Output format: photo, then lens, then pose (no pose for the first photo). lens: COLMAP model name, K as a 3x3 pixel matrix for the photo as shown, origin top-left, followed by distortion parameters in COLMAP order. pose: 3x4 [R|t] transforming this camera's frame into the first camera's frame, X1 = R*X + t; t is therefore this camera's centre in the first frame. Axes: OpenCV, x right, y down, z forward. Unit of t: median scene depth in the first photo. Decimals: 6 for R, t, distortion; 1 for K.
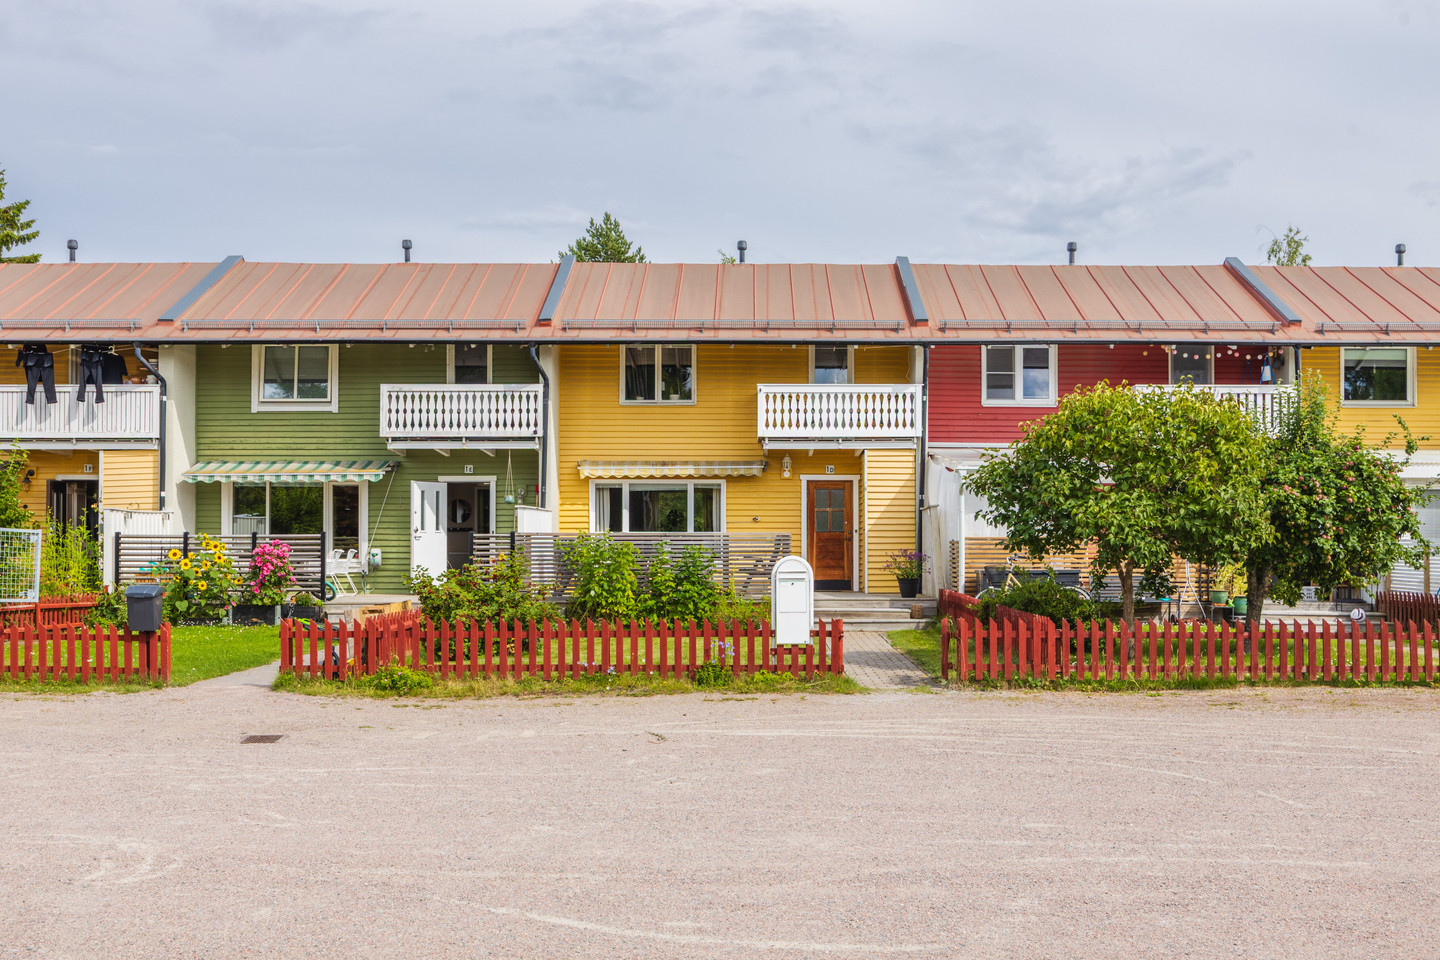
lens RADIAL K [[1330.2, 0, 719.1], [0, 1330.2, 483.0], [0, 0, 1]] dist [0.000022, 0.000000]
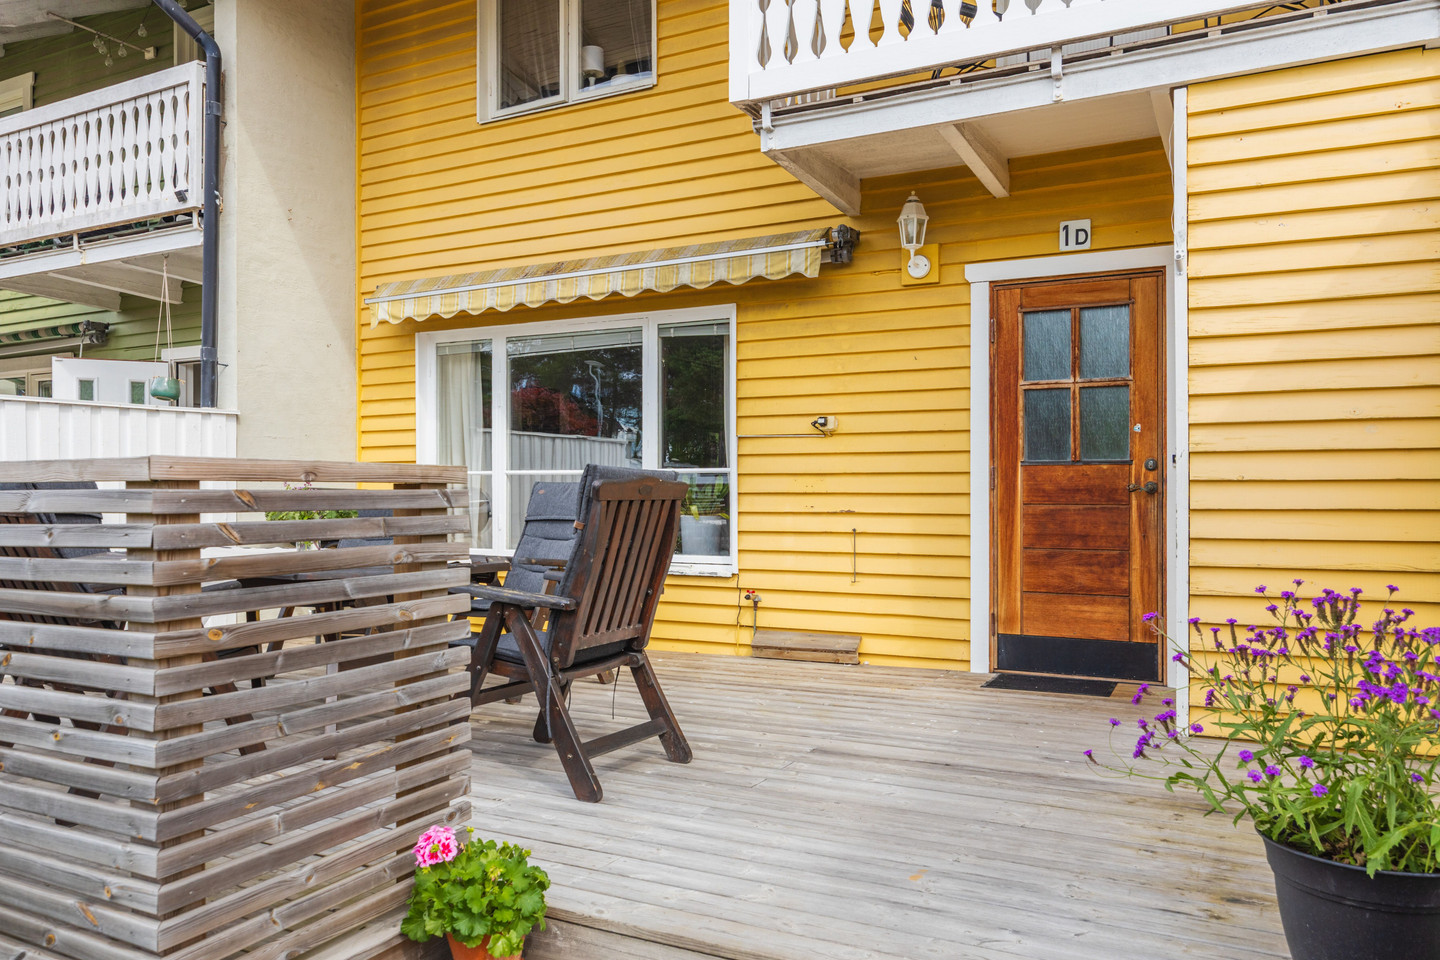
lens RADIAL K [[1044.3, 0, 722.7], [0, 1044.3, 483.9], [0, 0, 1]] dist [-0.013434, -0.001946]
pose [[0.893538, -0.000865, -0.448987, 0.114992], [0.023480, 0.998720, 0.044805, 0.029668], [0.448373, -0.050577, 0.892414, 0.775846]]
